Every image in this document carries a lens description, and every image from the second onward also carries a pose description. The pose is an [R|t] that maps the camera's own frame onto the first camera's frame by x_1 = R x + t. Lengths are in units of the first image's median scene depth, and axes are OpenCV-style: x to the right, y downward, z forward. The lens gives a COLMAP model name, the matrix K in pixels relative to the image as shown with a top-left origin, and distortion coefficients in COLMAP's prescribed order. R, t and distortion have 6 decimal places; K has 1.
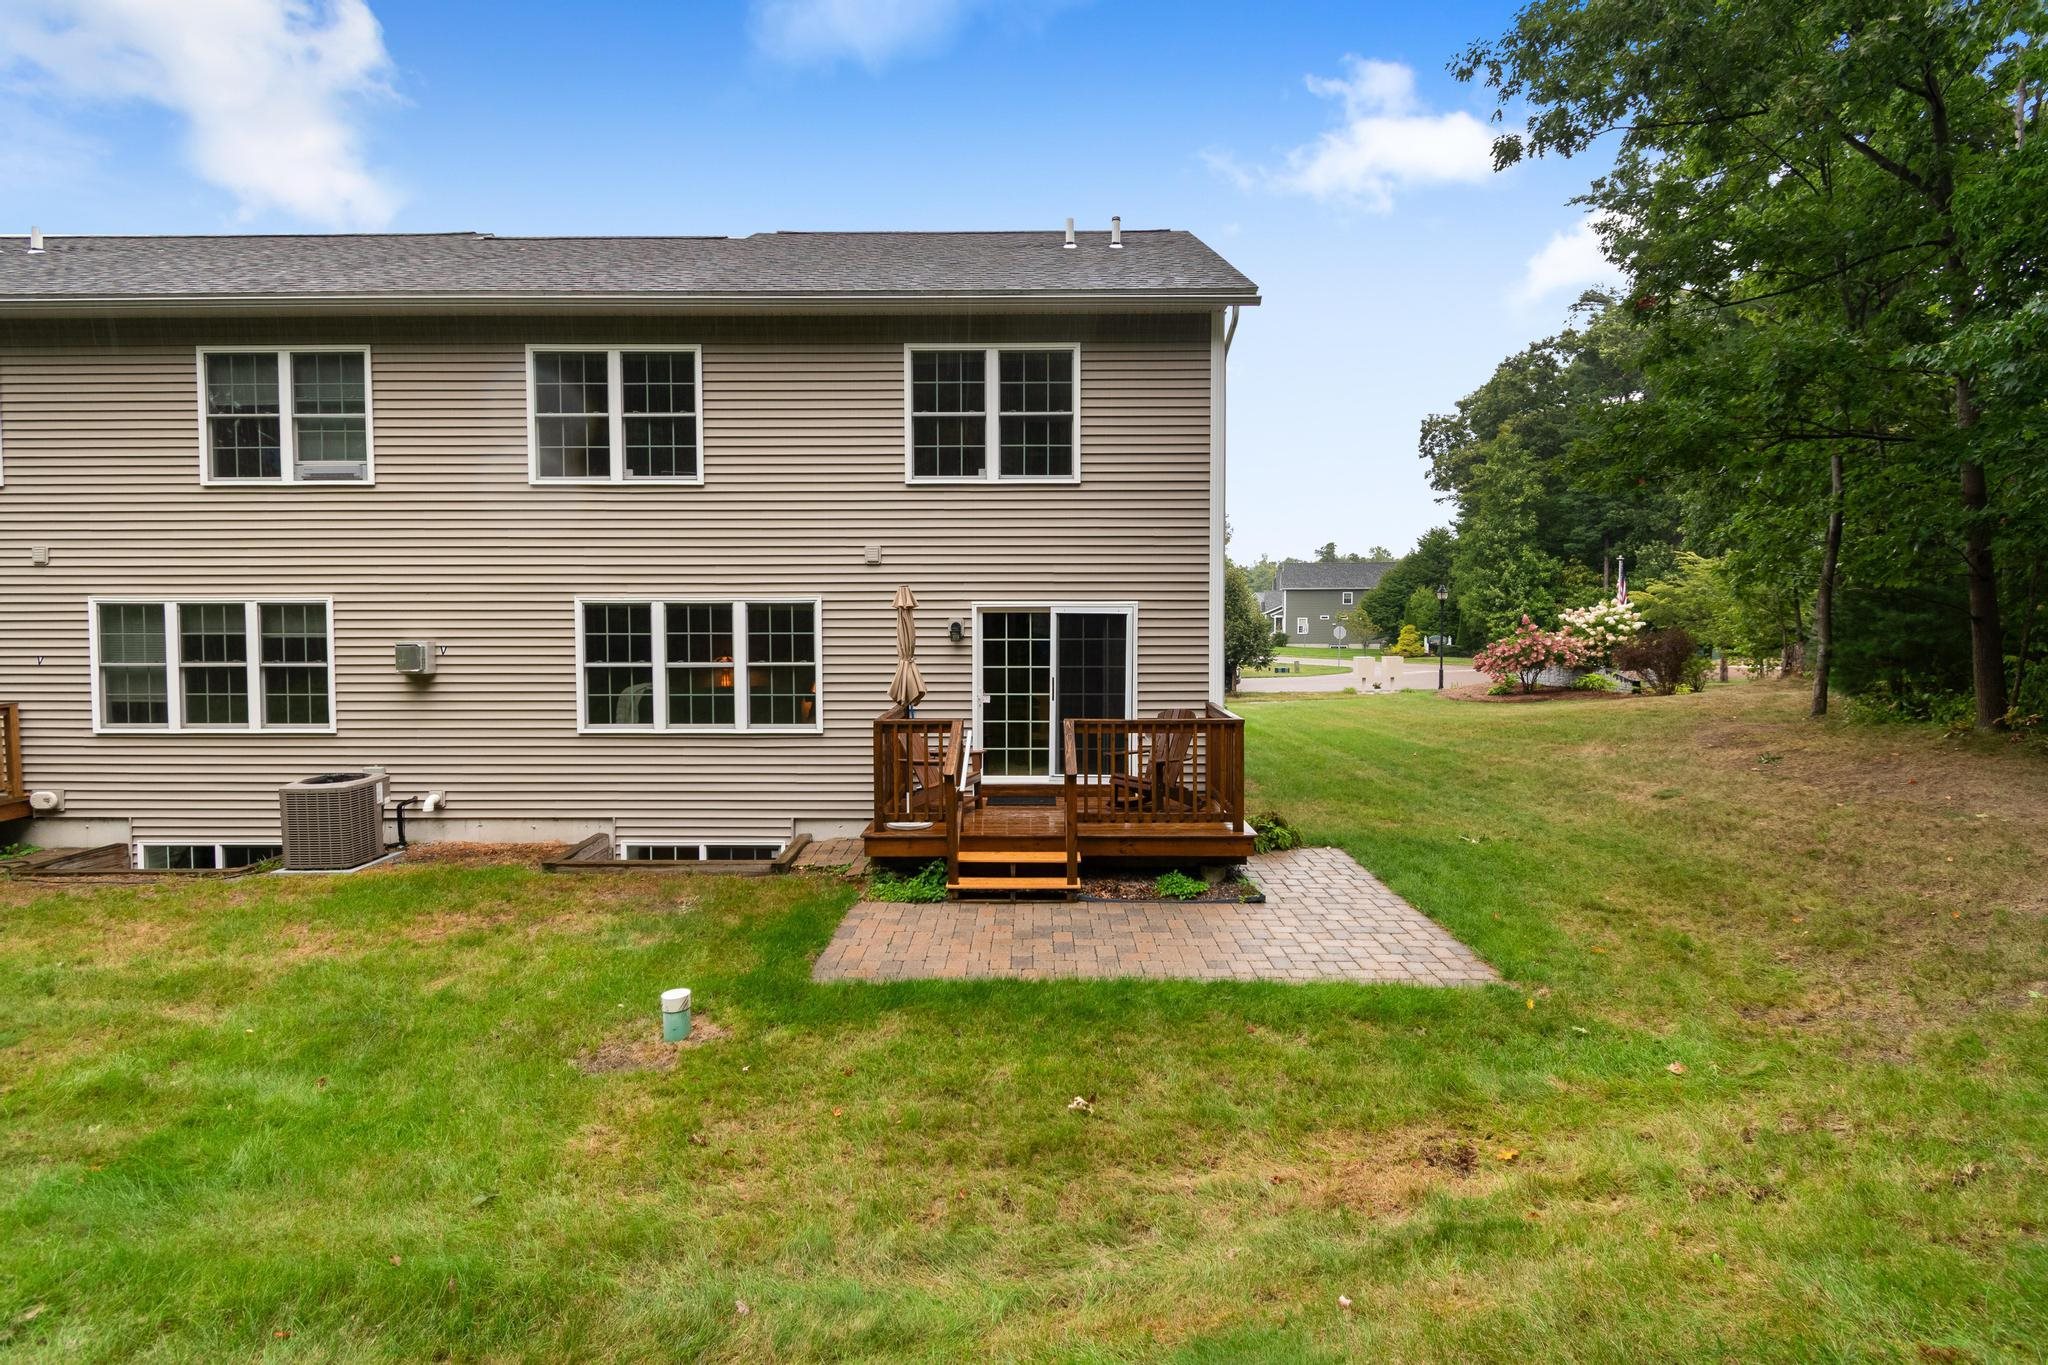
lens RADIAL K [[971.6, 0, 1027.9], [0, 971.6, 631.1], [0, 0, 1]] dist [0.002804, -0.004317]
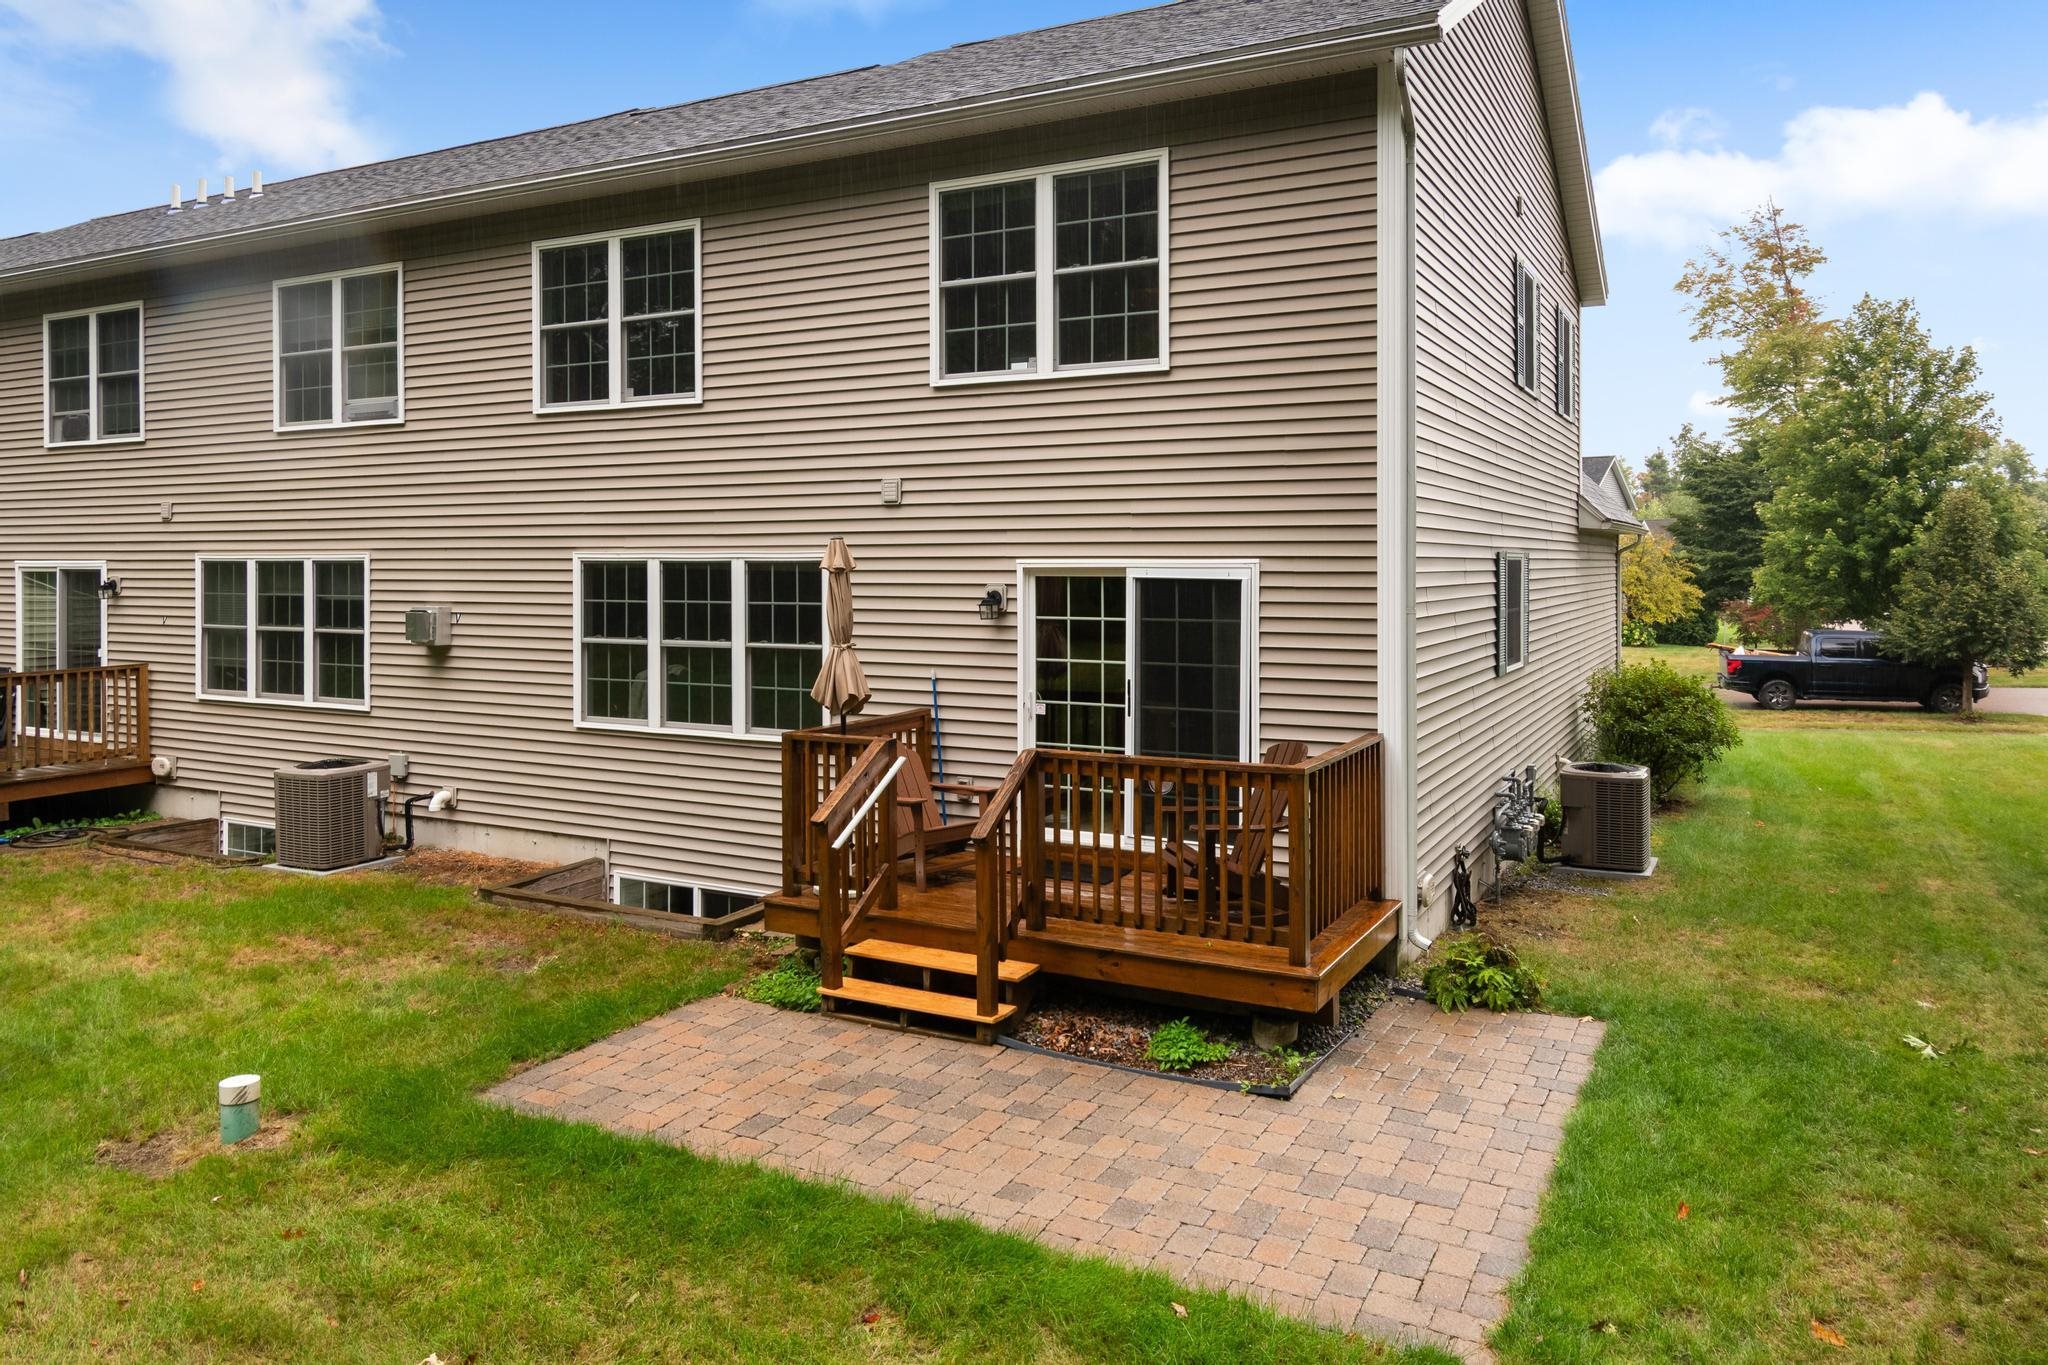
lens RADIAL K [[1388.0, 0, 1022.9], [0, 1388.0, 548.4], [0, 0, 1]] dist [0.004191, -0.006532]
pose [[0.888534, -0.003674, -0.458797, 0.378125], [-0.010631, 0.999535, -0.028593, -0.010881], [0.458688, 0.030283, 0.888081, 0.166493]]
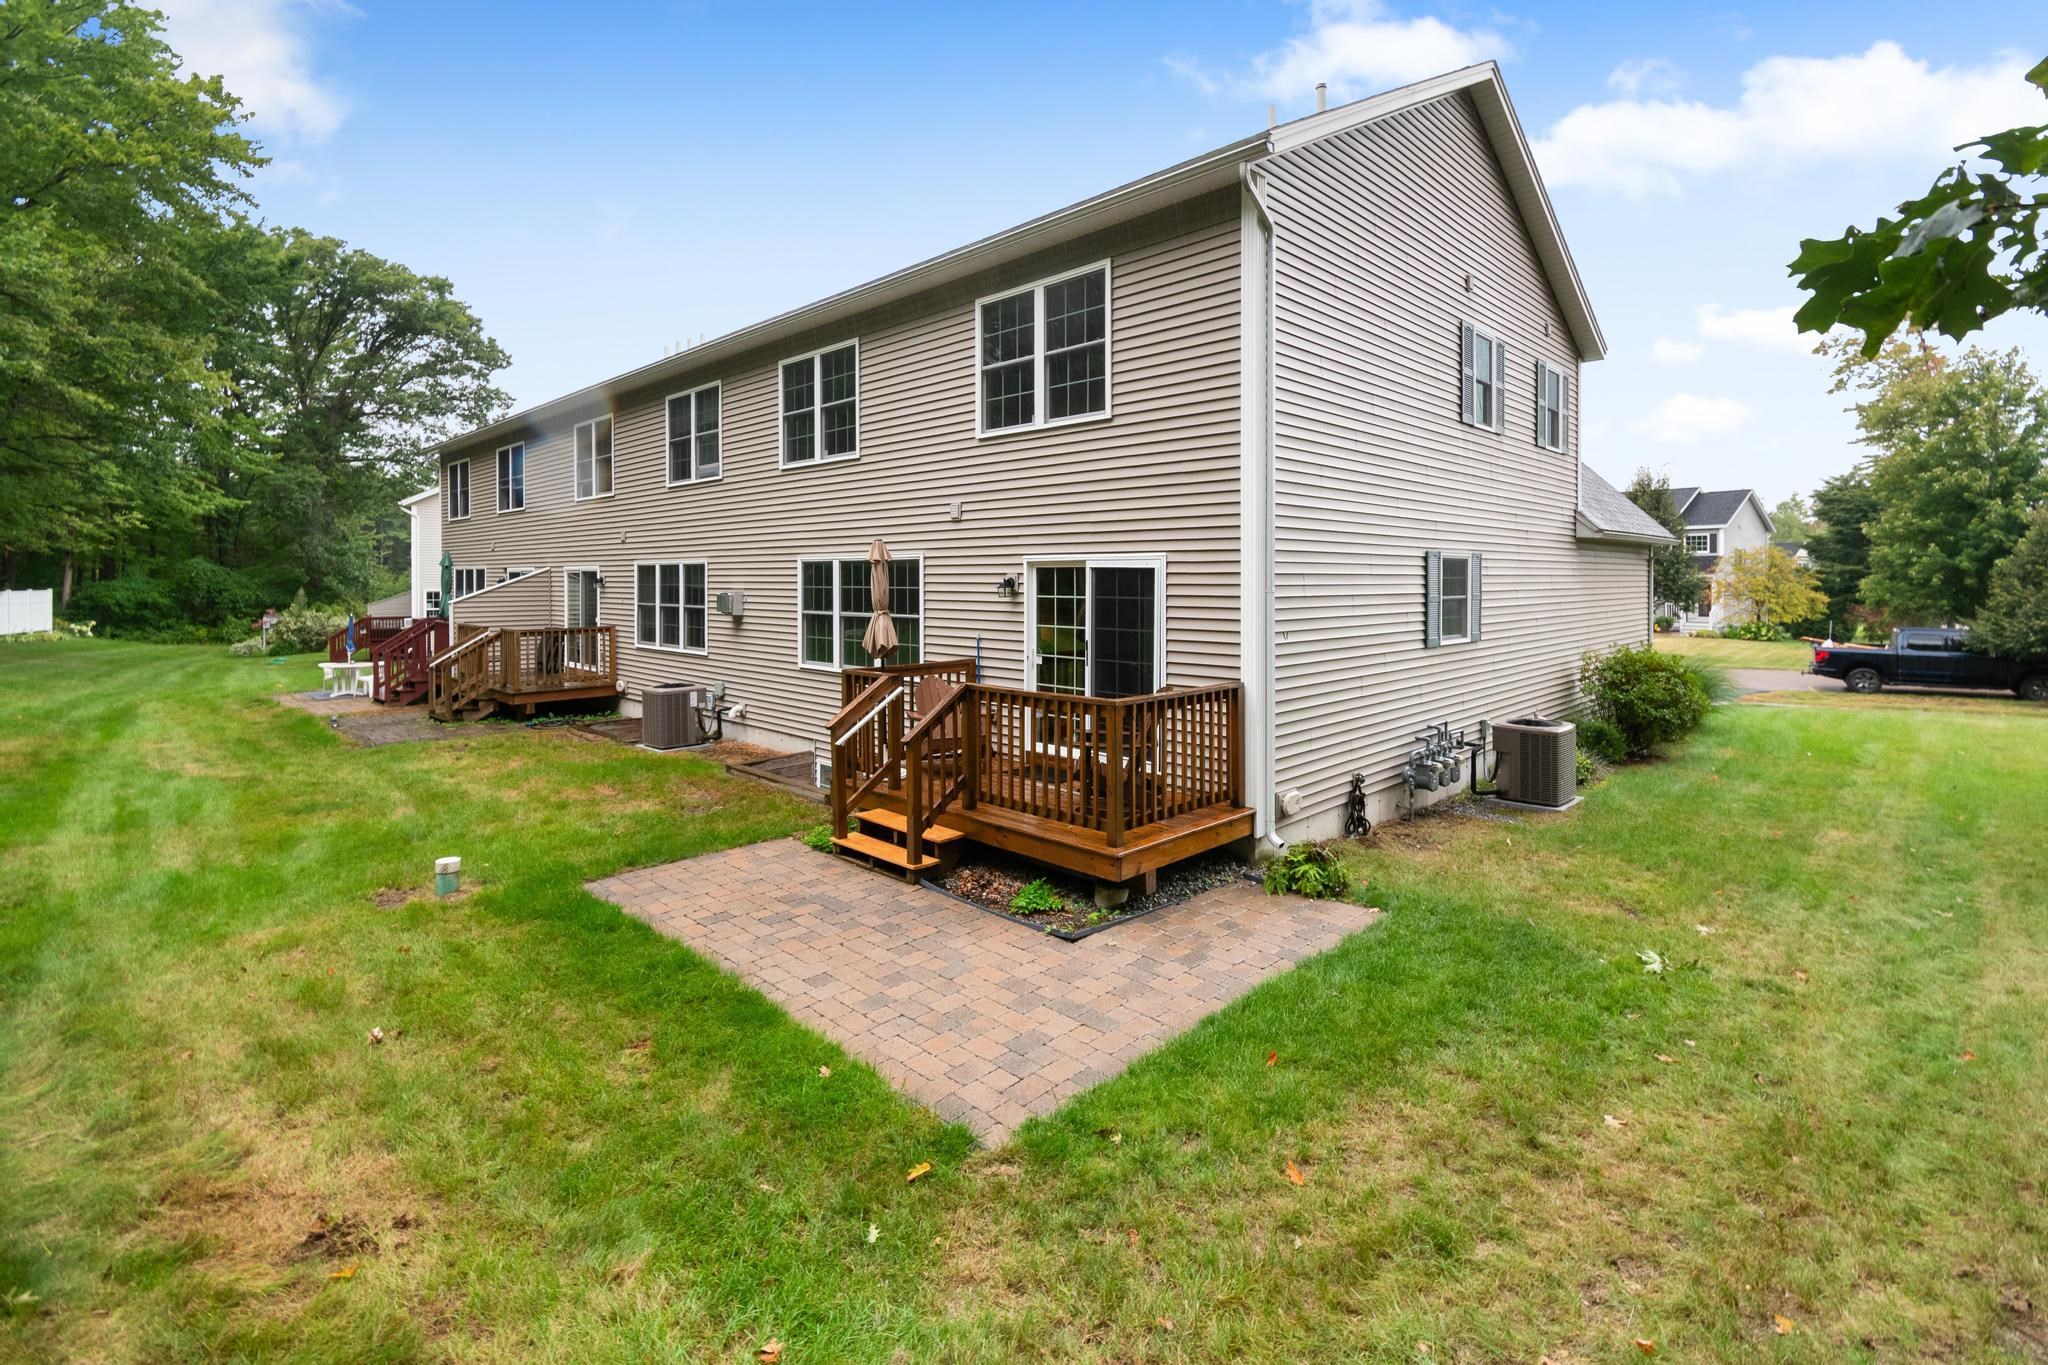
lens RADIAL K [[925.0, 0, 1032.0], [0, 925.0, 577.3], [0, 0, 1]] dist [0.004508, -0.003147]
pose [[0.721735, 0.001133, -0.692169, 0.573656], [-0.015657, 0.999770, -0.014689, 0.003570], [0.691992, 0.021439, 0.721586, 0.355279]]
